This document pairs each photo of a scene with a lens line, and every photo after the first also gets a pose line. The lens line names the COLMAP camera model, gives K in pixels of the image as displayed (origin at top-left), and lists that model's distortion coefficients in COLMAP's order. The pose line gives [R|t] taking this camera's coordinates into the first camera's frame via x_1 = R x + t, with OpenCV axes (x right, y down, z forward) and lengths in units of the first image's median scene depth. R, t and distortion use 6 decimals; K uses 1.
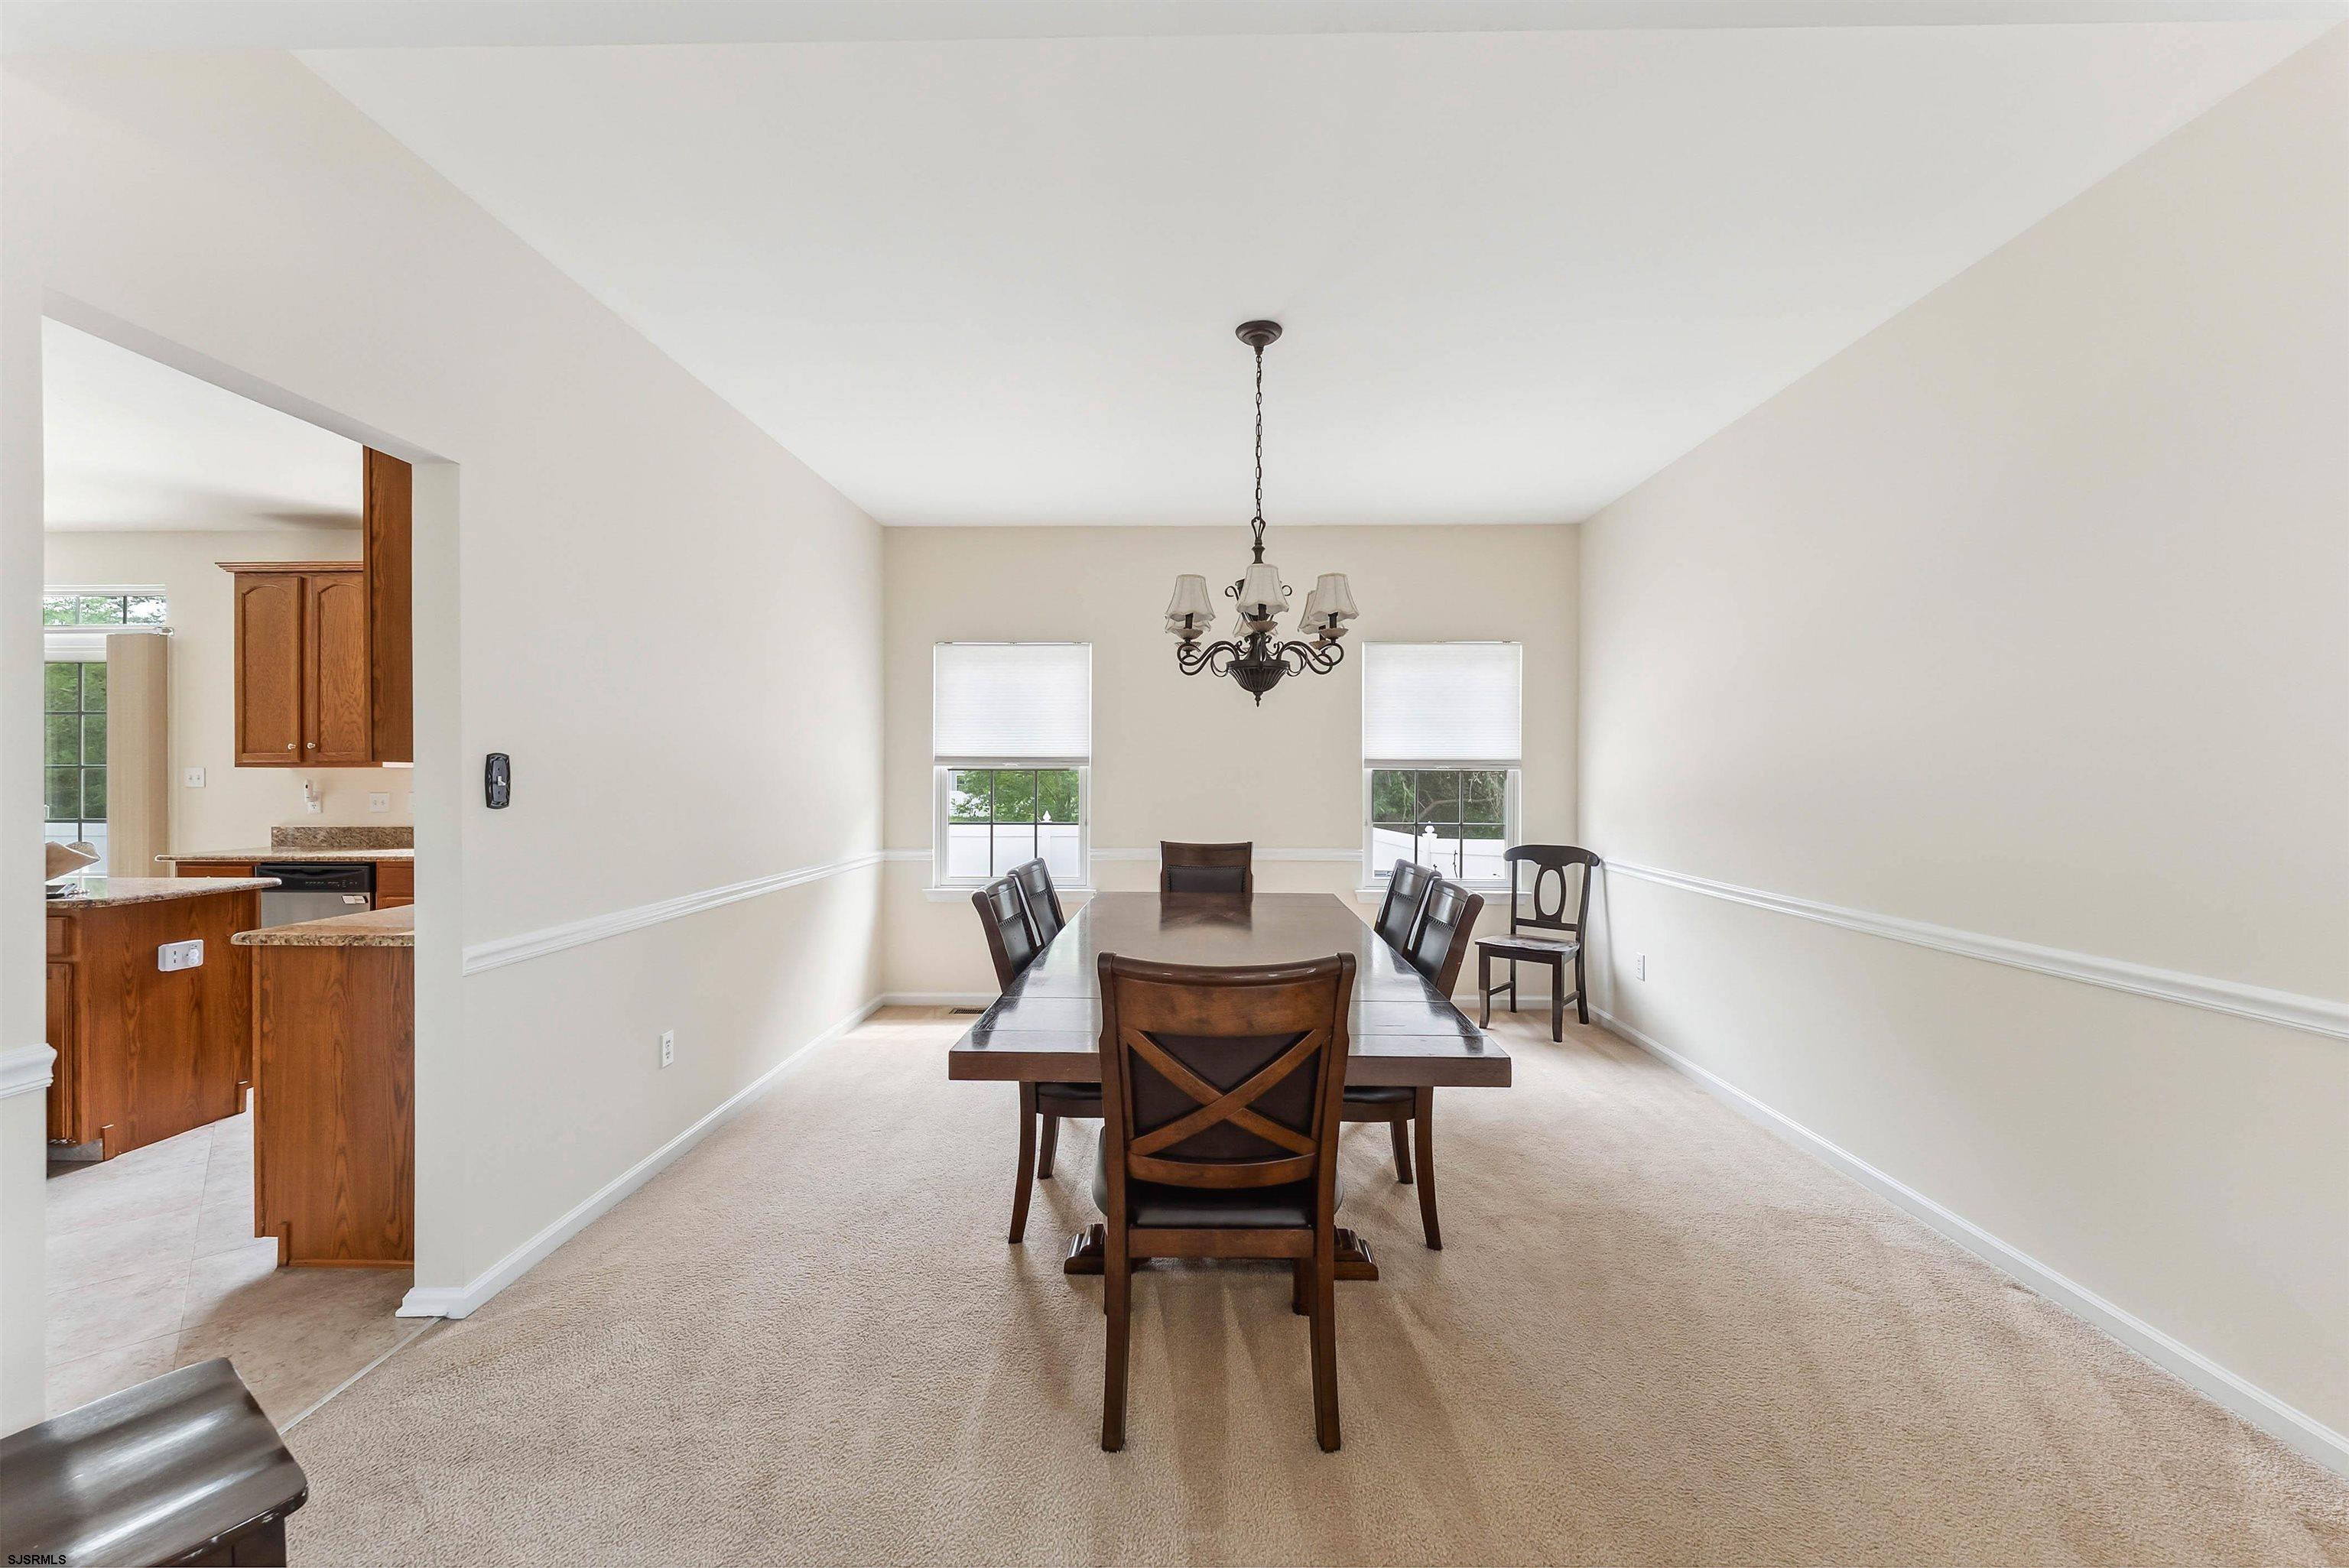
lens RADIAL K [[950.6, 0, 1180.4], [0, 950.6, 780.6], [0, 0, 1]] dist [0.000719, -0.000031]
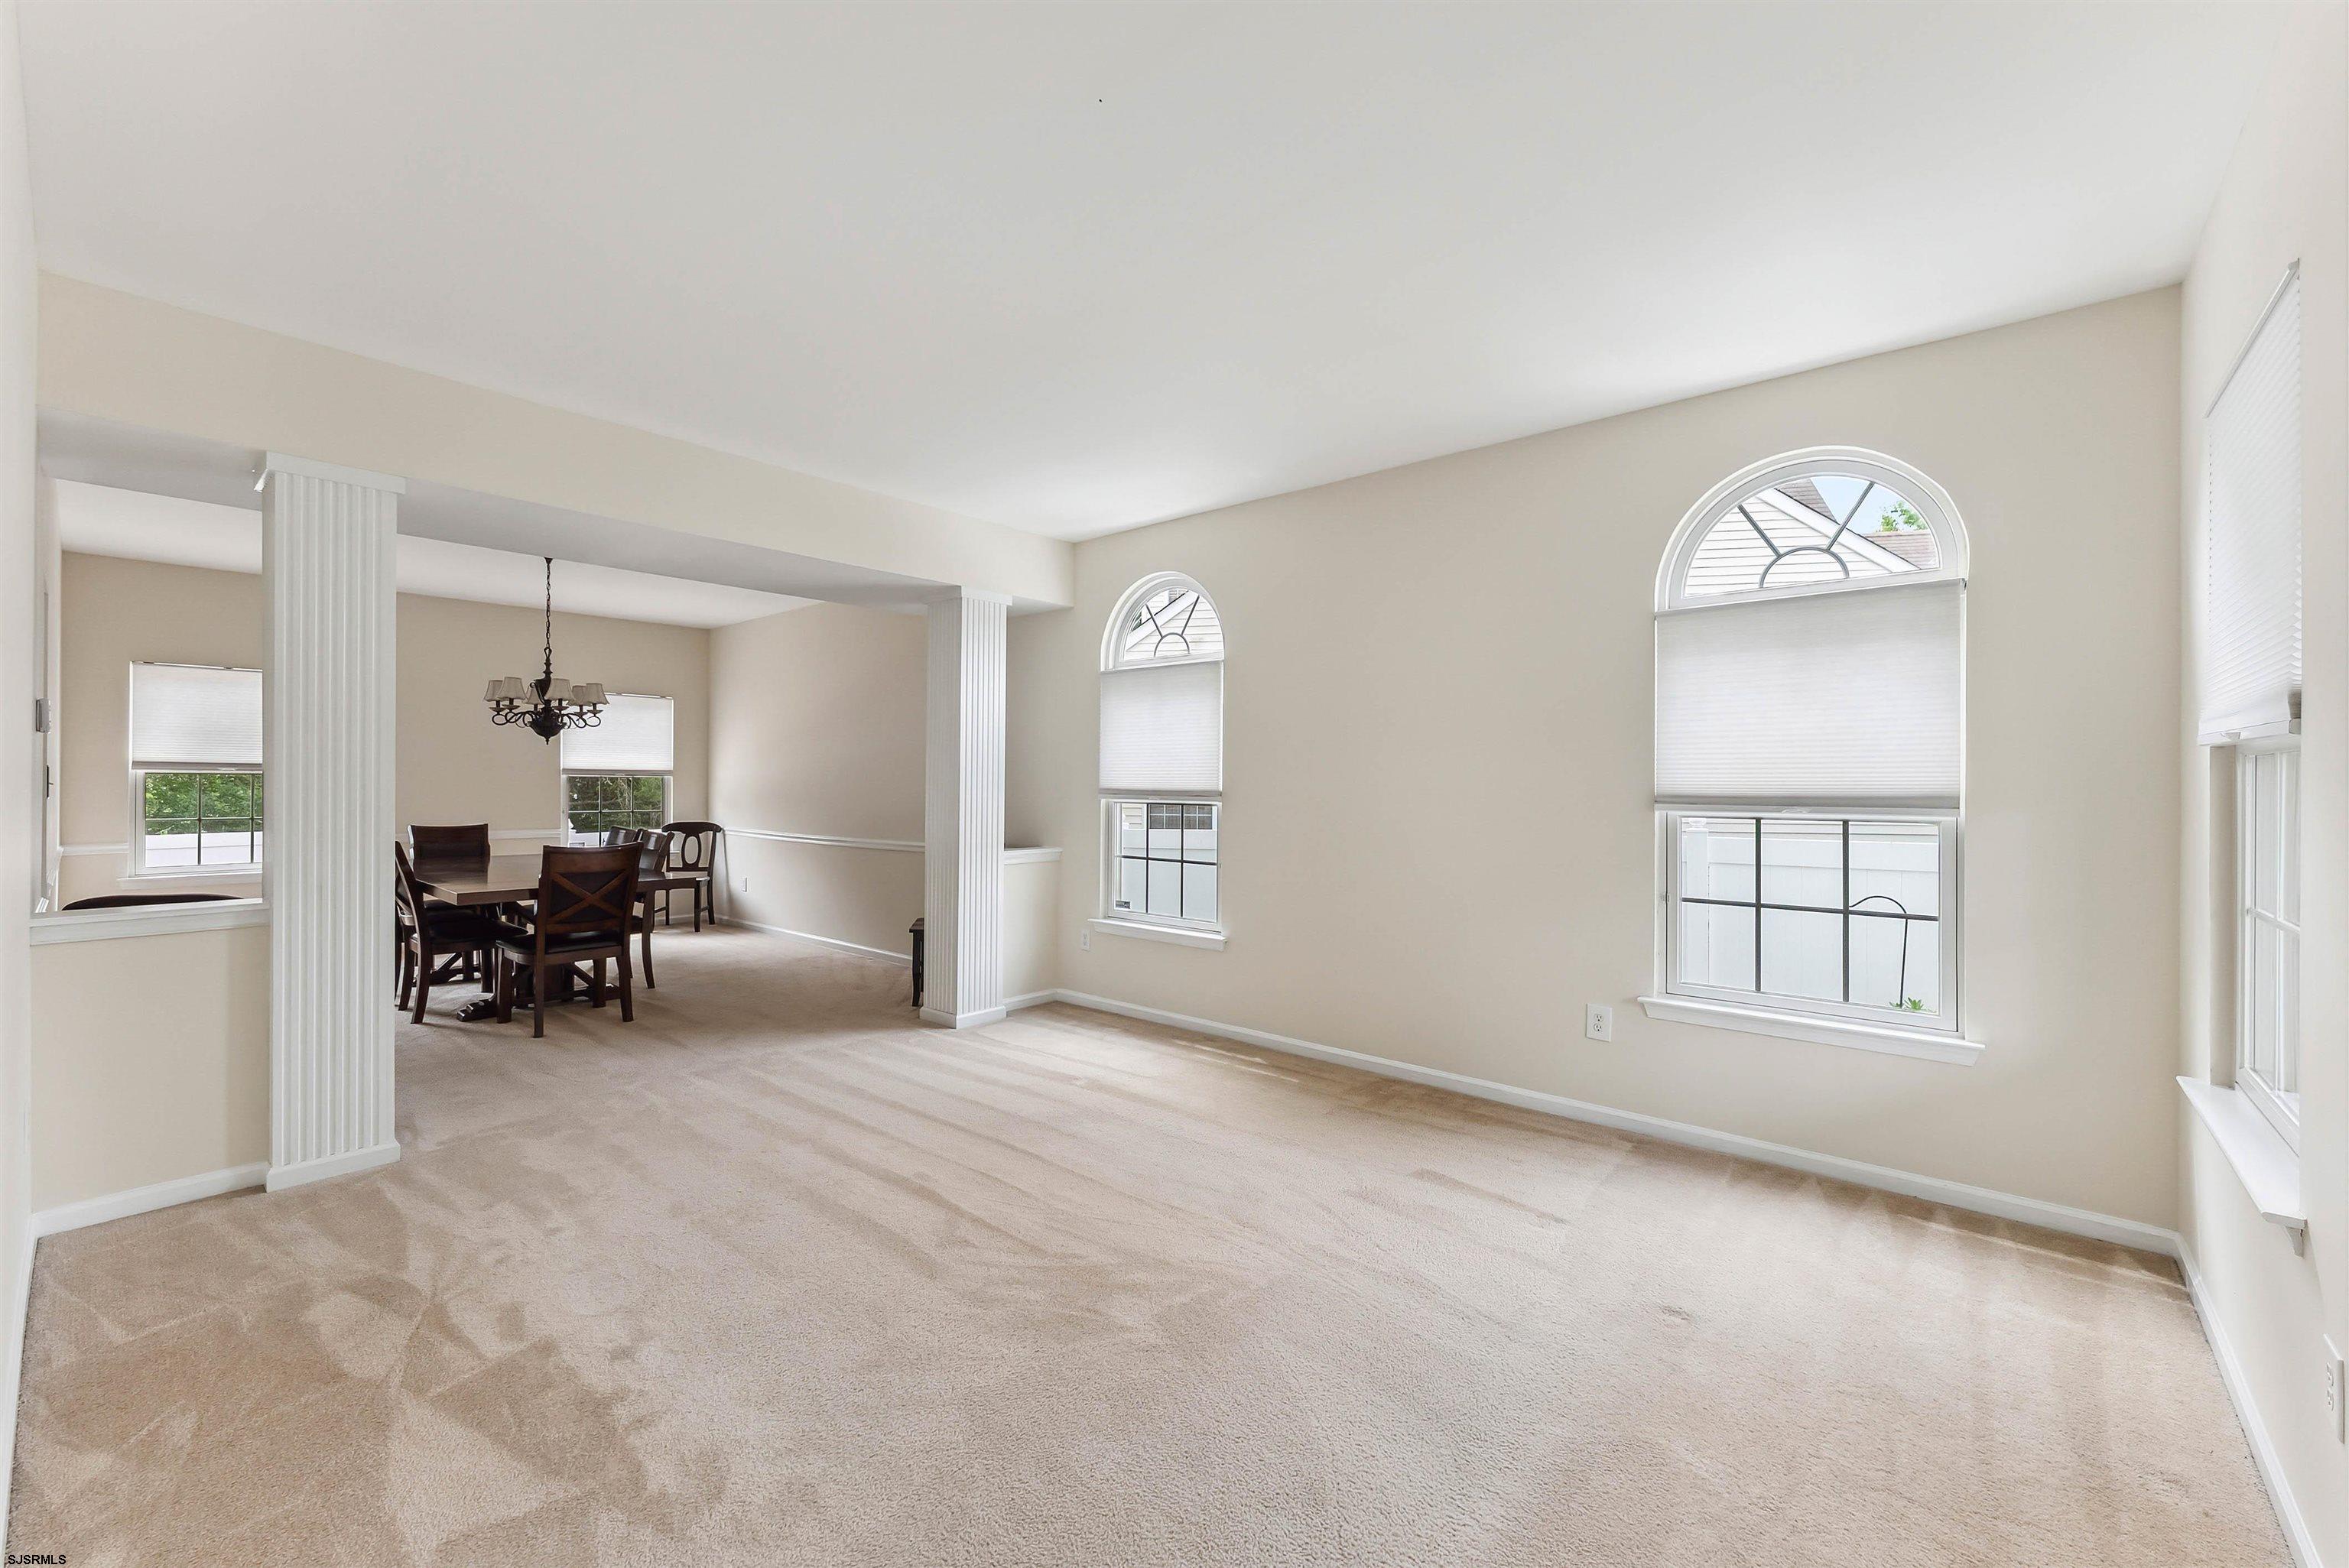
lens RADIAL K [[936.0, 0, 1169.0], [0, 936.0, 780.6], [0, 0, 1]] dist [0.001168, 0.000073]
pose [[0.645264, 0.002534, 0.763955, -0.346966], [0.001228, 0.999990, -0.004355, 0.004035], [-0.763958, 0.003748, 0.645255, -0.746832]]
